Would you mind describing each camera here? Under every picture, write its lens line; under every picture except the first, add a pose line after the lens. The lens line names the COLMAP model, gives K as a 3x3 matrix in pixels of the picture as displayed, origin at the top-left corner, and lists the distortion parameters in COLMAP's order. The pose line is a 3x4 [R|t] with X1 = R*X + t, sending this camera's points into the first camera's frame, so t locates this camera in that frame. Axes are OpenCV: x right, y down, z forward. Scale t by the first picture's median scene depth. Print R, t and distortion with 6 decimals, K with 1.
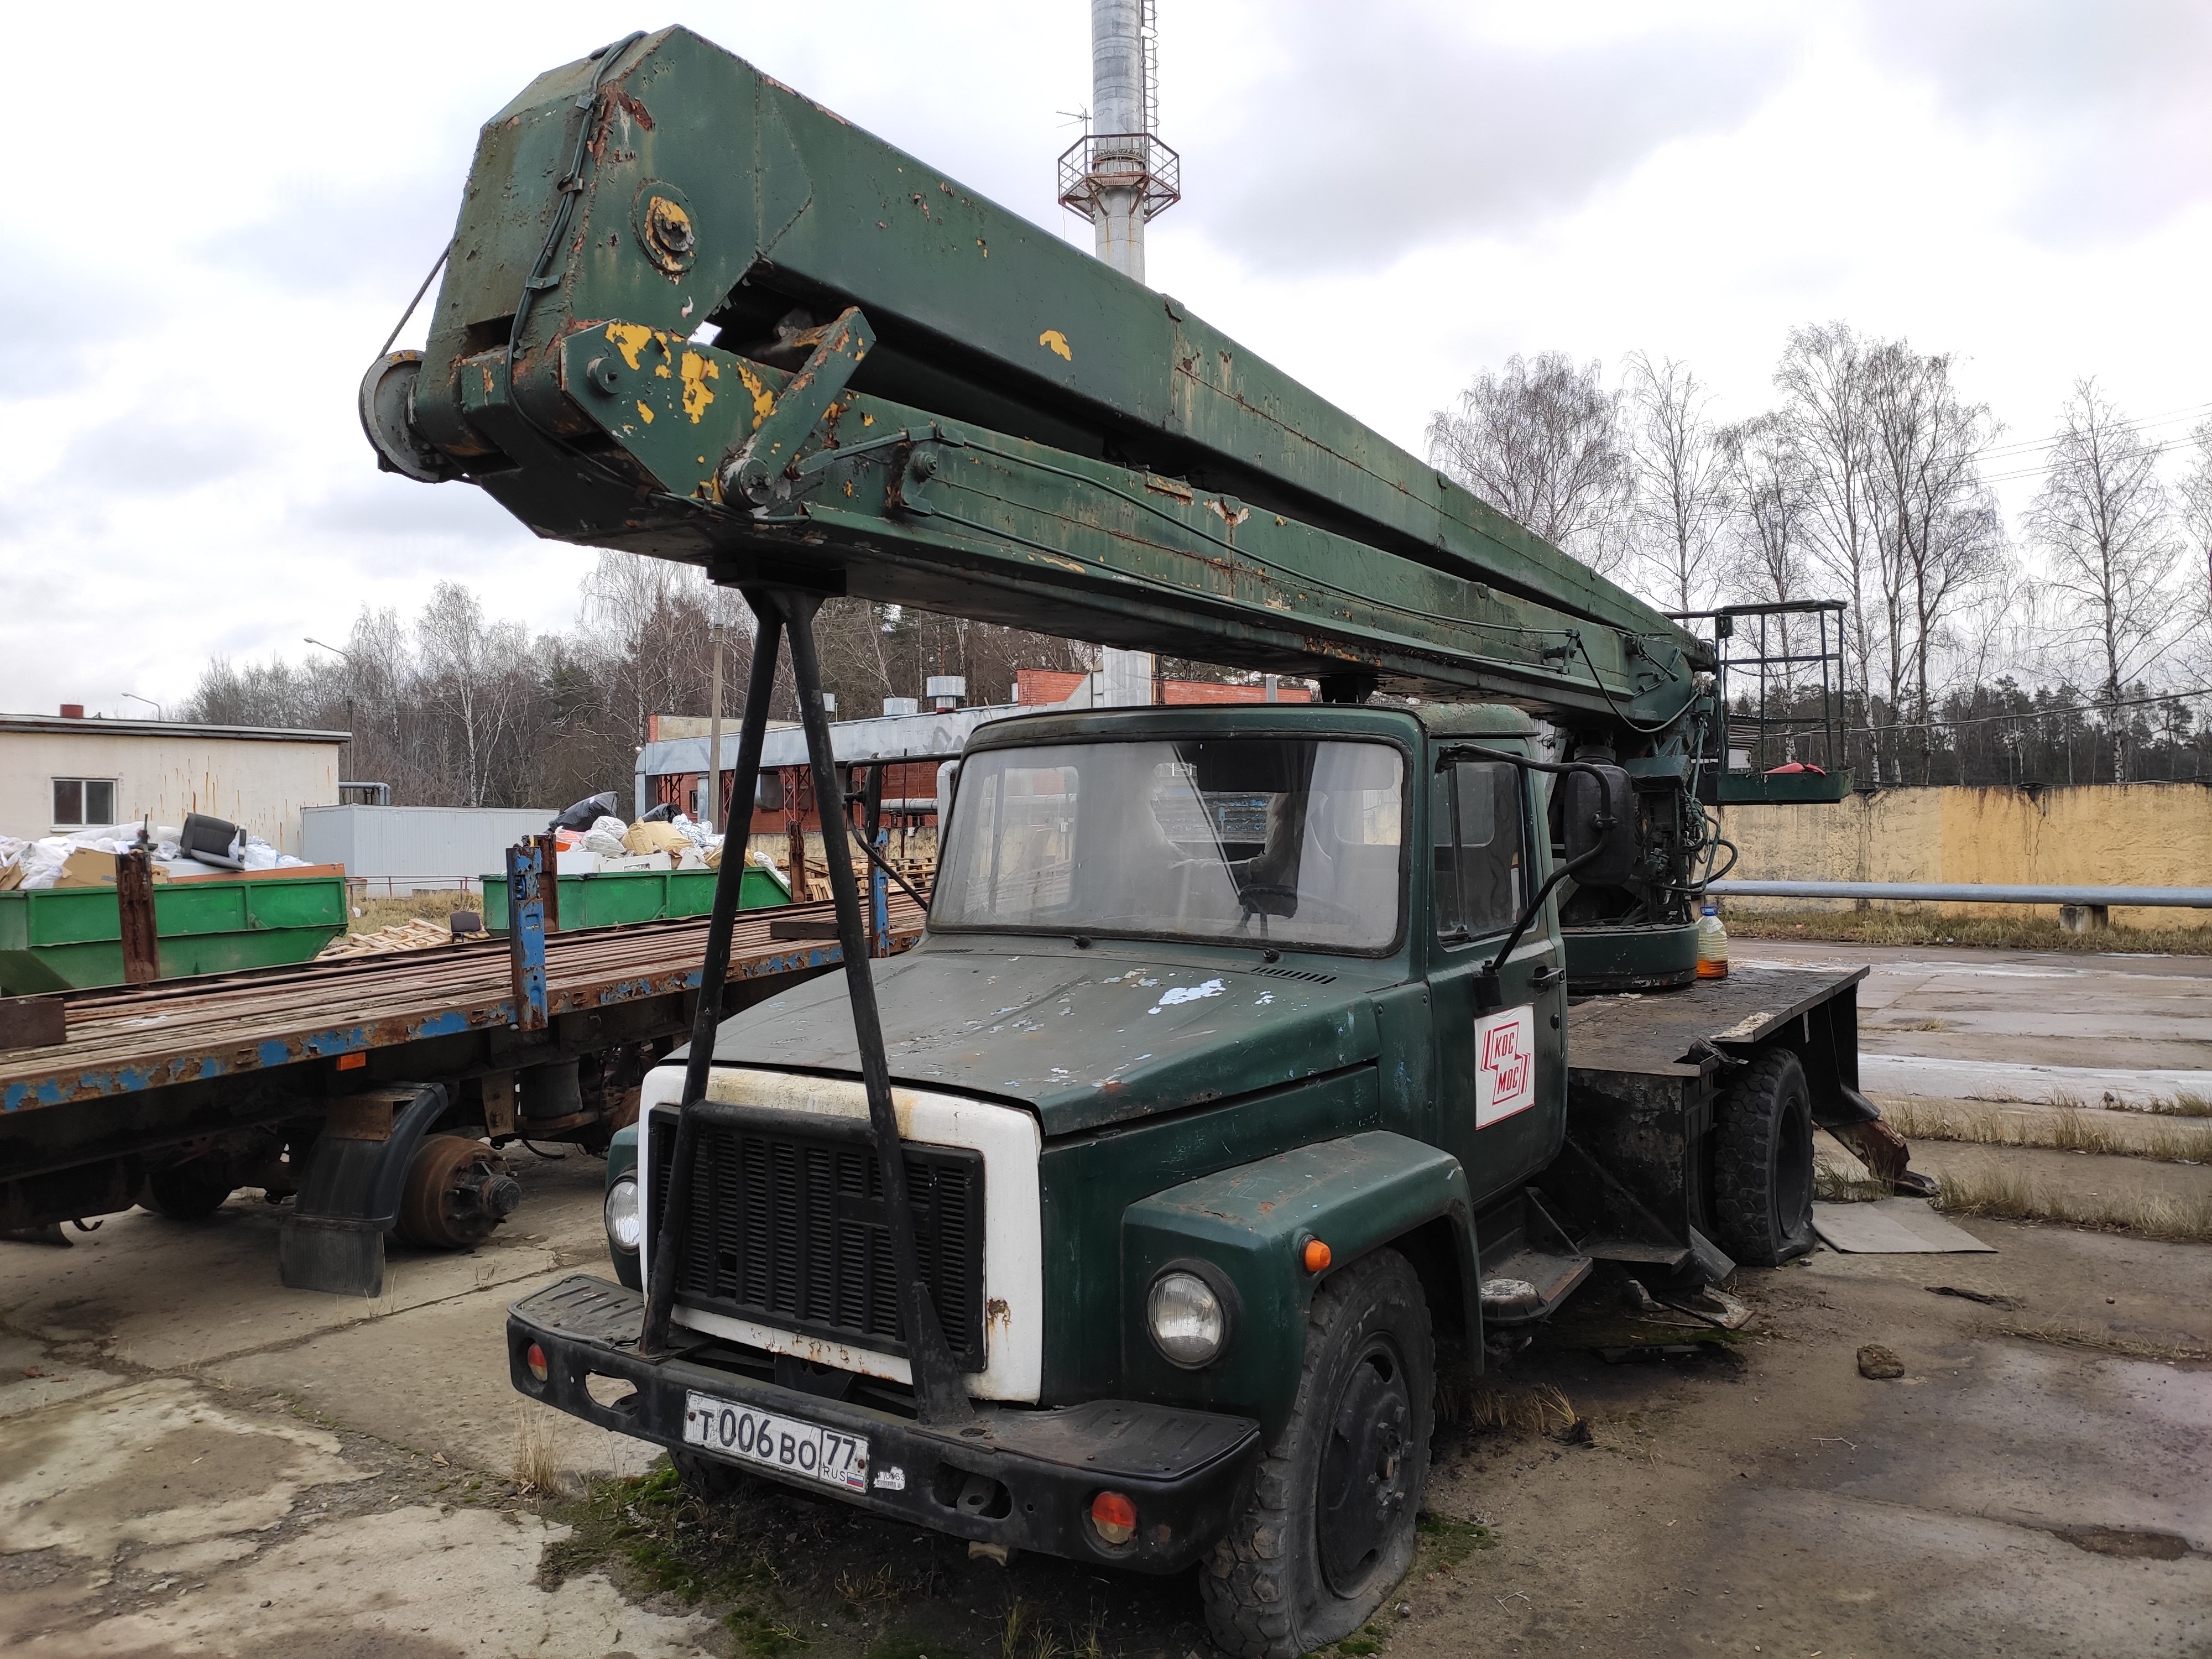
lens RADIAL K [[1649.9, 0, 1105.9], [0, 1649.9, 827.4], [0, 0, 1]] dist [0.085597, -0.106433]
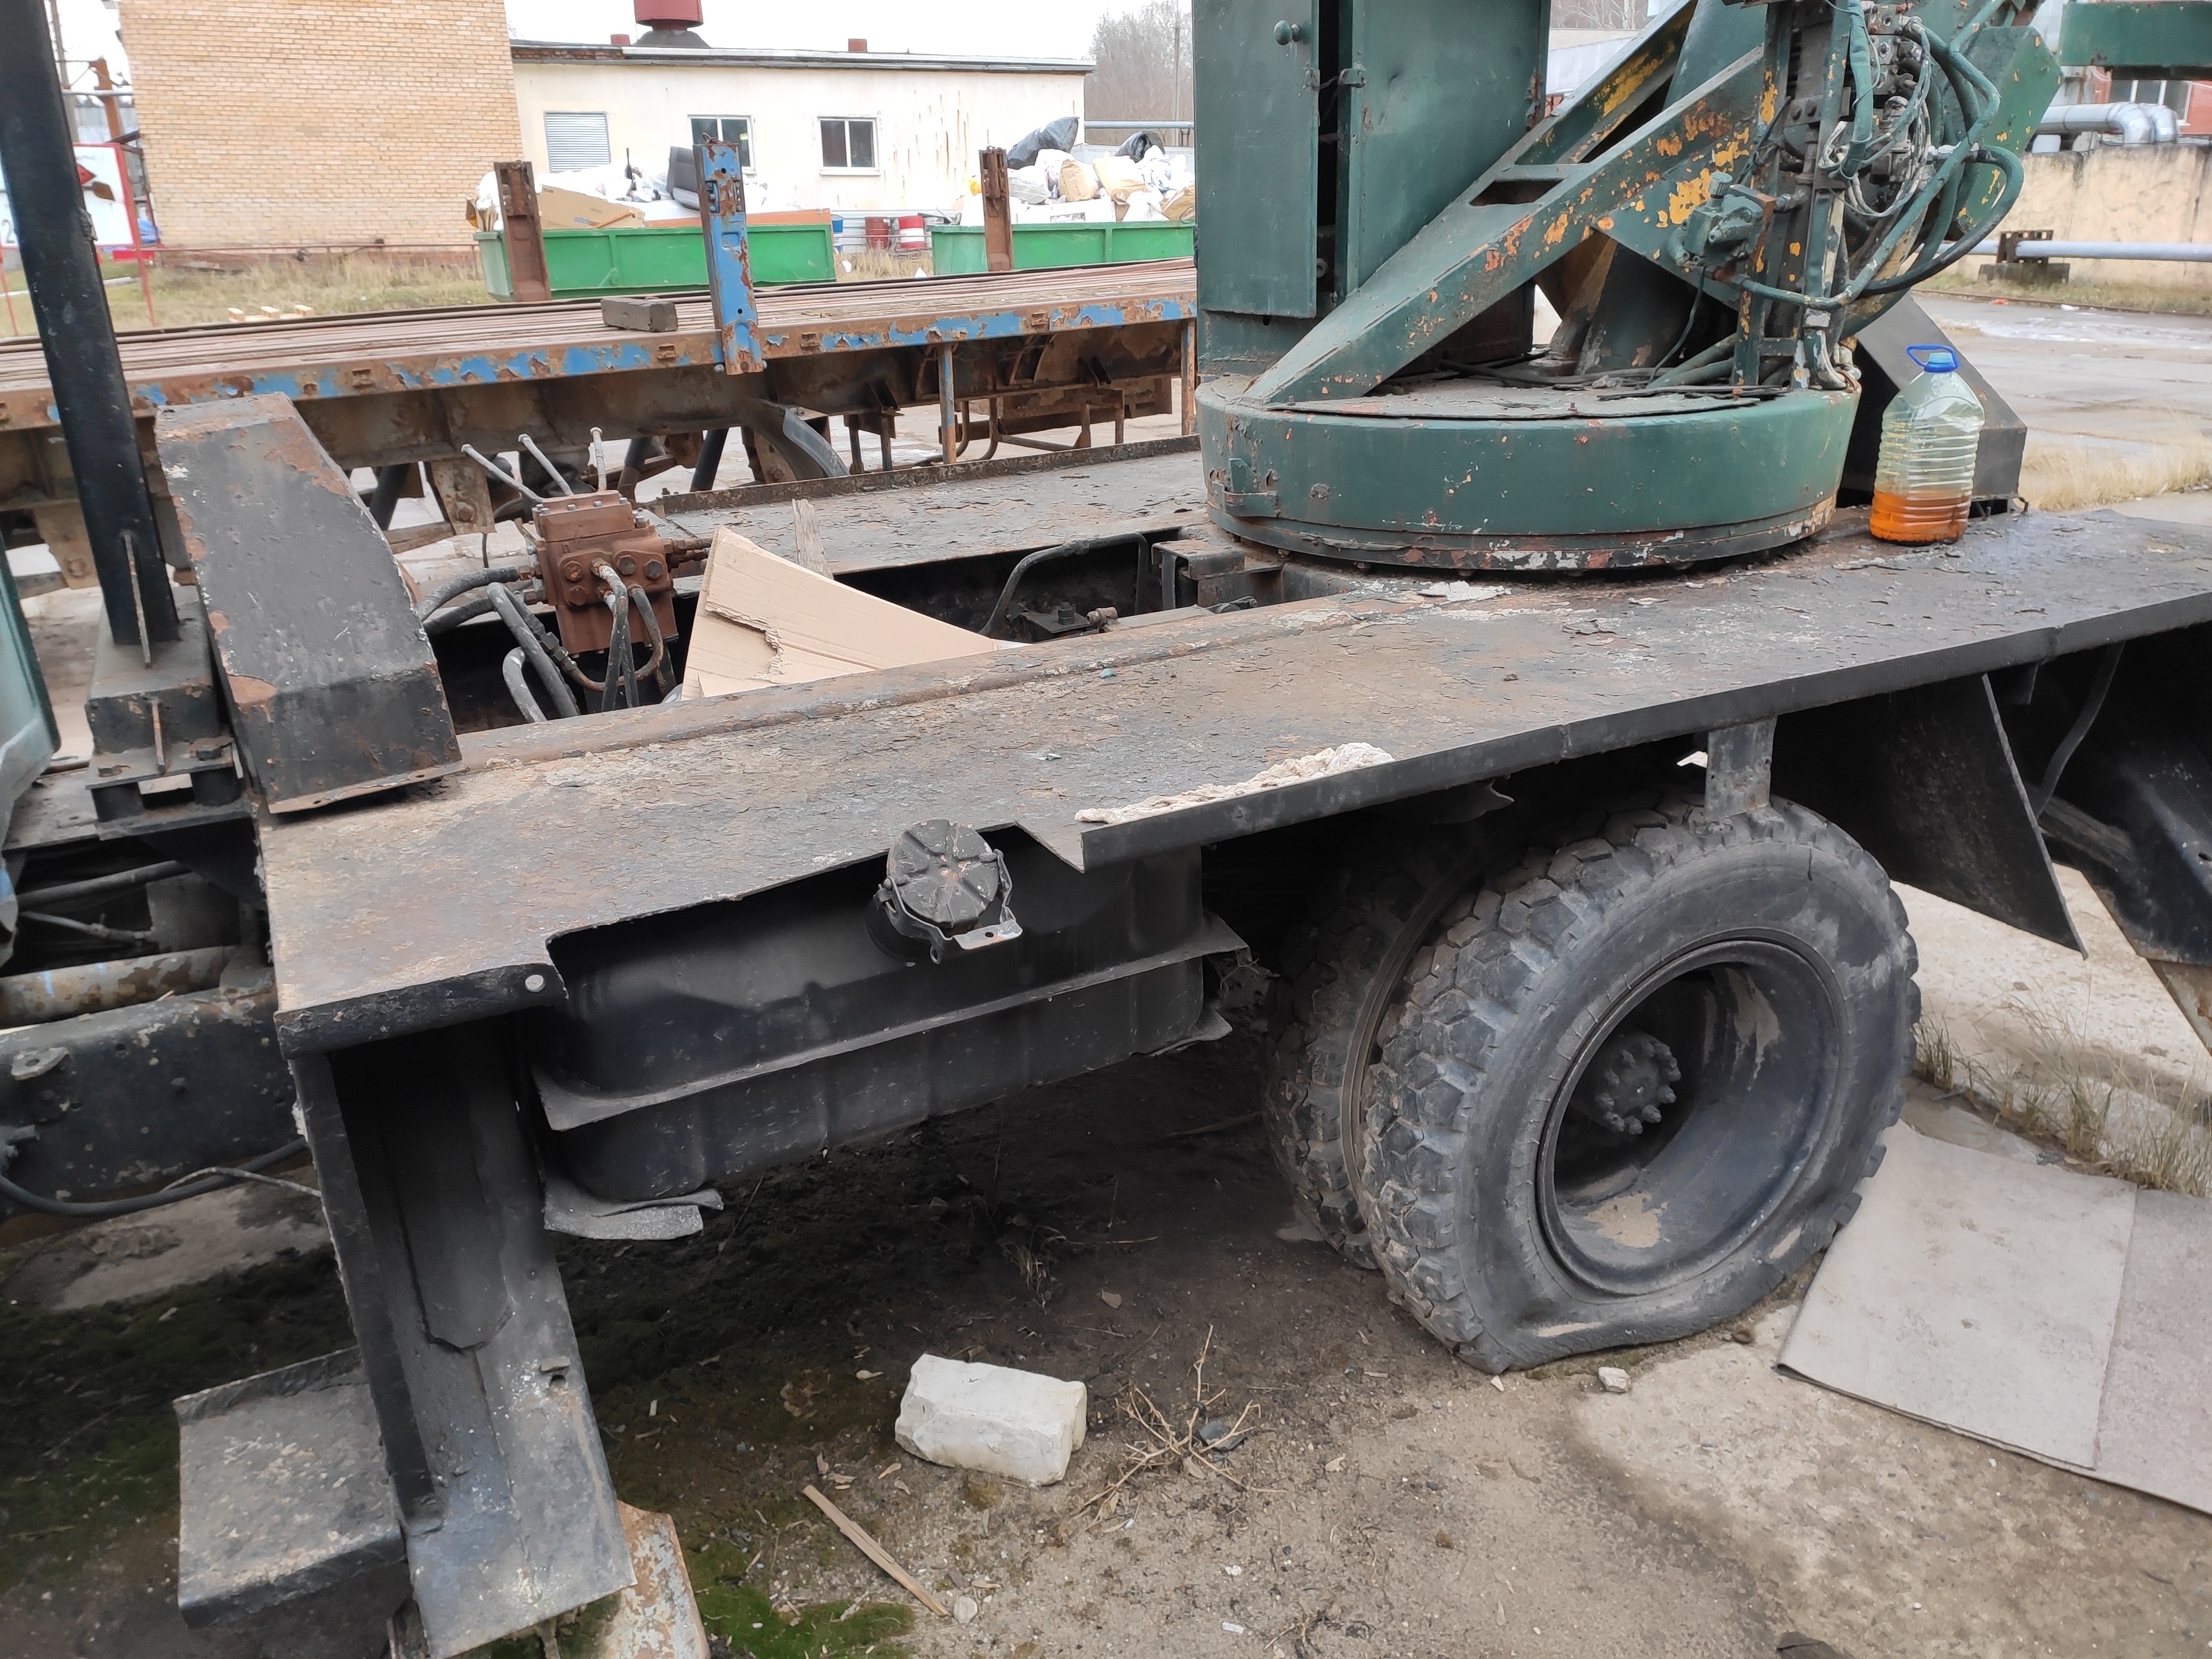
lens RADIAL K [[1649.9, 0, 1105.5], [0, 1649.9, 841.9], [0, 0, 1]] dist [0.085597, -0.106433]
pose [[0.864893, 0.184813, -0.466695, 0.401706], [0.001716, 0.928658, 0.370933, 0.012288], [0.501953, -0.321618, 0.802873, 0.588303]]
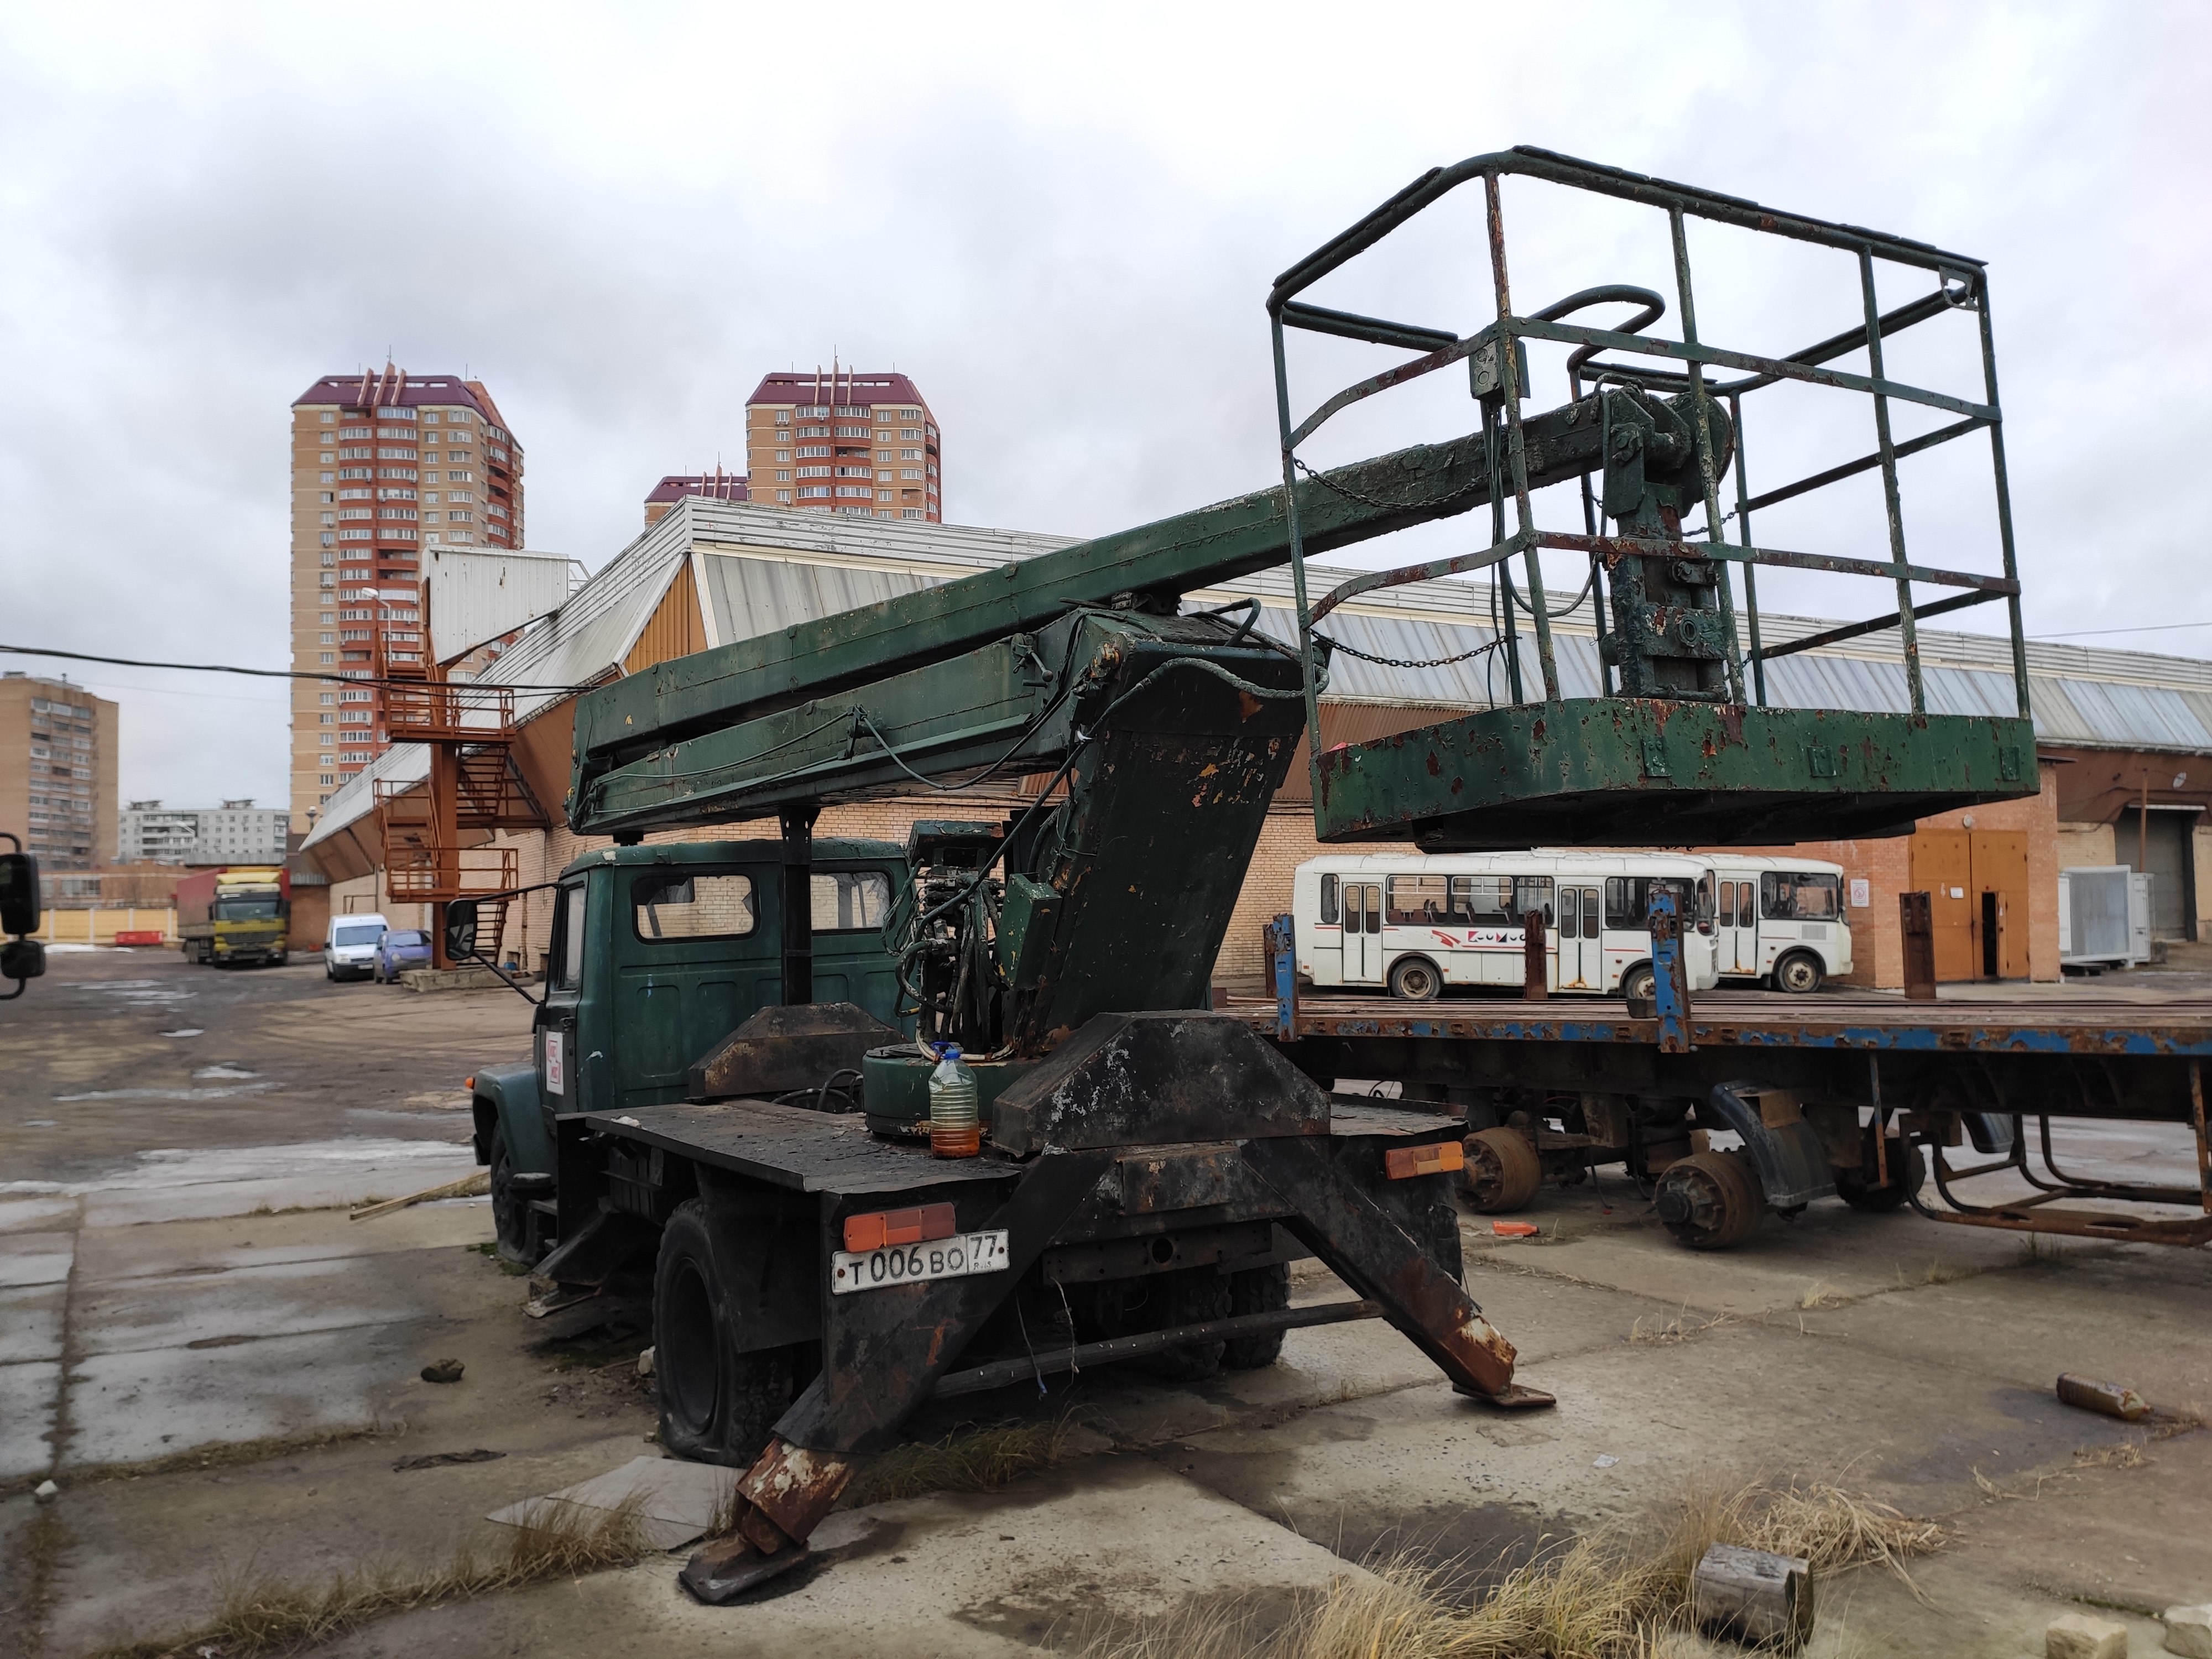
lens RADIAL K [[1649.9, 0, 1104.5], [0, 1649.9, 831.6], [0, 0, 1]] dist [0.085597, -0.106433]
pose [[-0.445624, -0.022268, -0.894943, 0.927087], [0.031591, 0.998677, -0.040580, -0.007174], [0.894662, -0.046355, -0.444331, 1.369143]]
